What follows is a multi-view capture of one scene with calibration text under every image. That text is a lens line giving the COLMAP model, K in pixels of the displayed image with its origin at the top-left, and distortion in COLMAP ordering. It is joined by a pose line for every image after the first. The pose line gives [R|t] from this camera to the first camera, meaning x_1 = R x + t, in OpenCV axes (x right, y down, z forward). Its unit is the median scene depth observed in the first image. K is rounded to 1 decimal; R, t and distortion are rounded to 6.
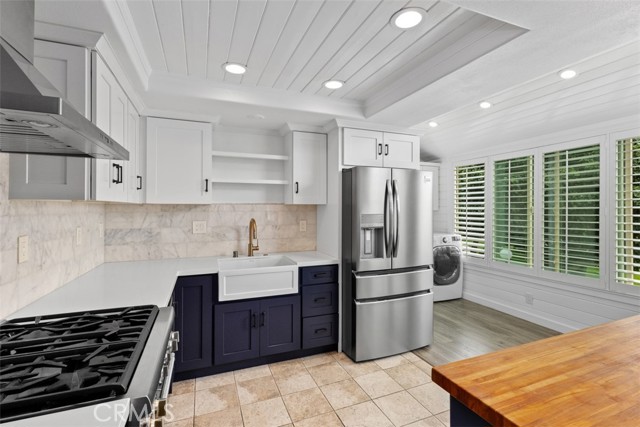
lens RADIAL K [[295.9, 0, 318.9], [0, 295.9, 209.1], [0, 0, 1]] dist [-0.000199, 0.000915]
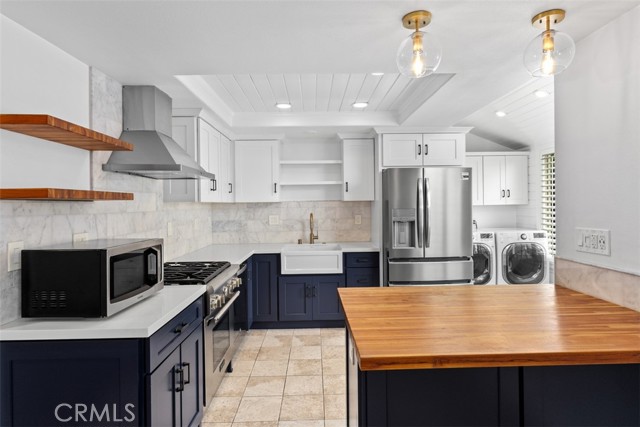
lens RADIAL K [[347.5, 0, 320.9], [0, 347.5, 210.4], [0, 0, 1]] dist [0.002092, -0.001868]
pose [[0.935893, -0.004827, -0.352251, 0.328693], [0.011548, 0.999789, 0.016982, -0.003197], [0.352095, -0.019961, 0.935751, -0.350013]]
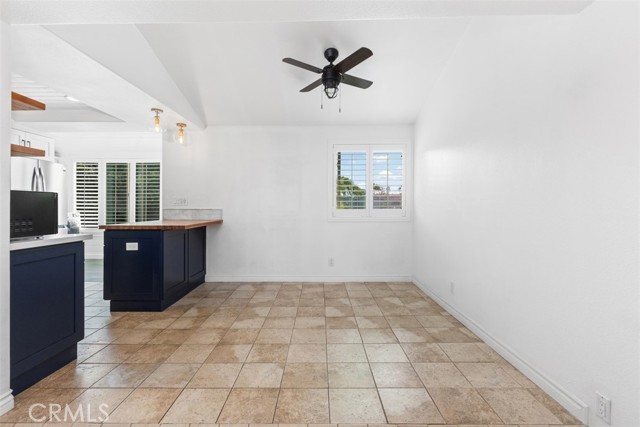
lens RADIAL K [[295.9, 0, 321.6], [0, 295.9, 211.2], [0, 0, 1]] dist [-0.000199, 0.000915]
pose [[0.362315, -0.012302, 0.931975, -0.600796], [0.000926, 0.999917, 0.012838, 0.098920], [-0.932055, -0.003788, 0.362296, -0.829387]]
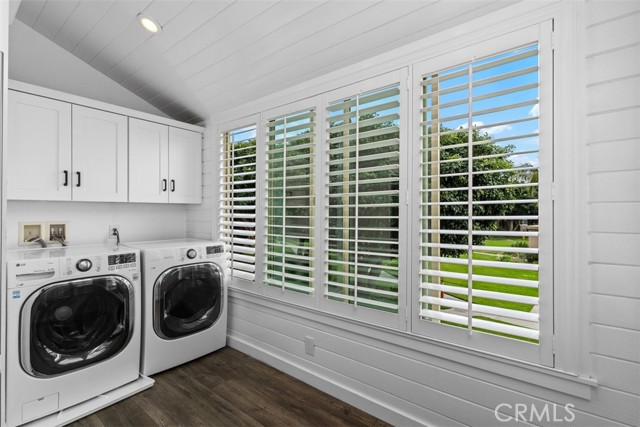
lens RADIAL K [[295.9, 0, 319.2], [0, 295.9, 211.1], [0, 0, 1]] dist [-0.000199, 0.000915]
pose [[0.872579, 0.008564, 0.488398, 0.547895], [-0.005077, 0.999951, -0.008463, 0.040984], [-0.488447, 0.004905, 0.872580, 0.587881]]
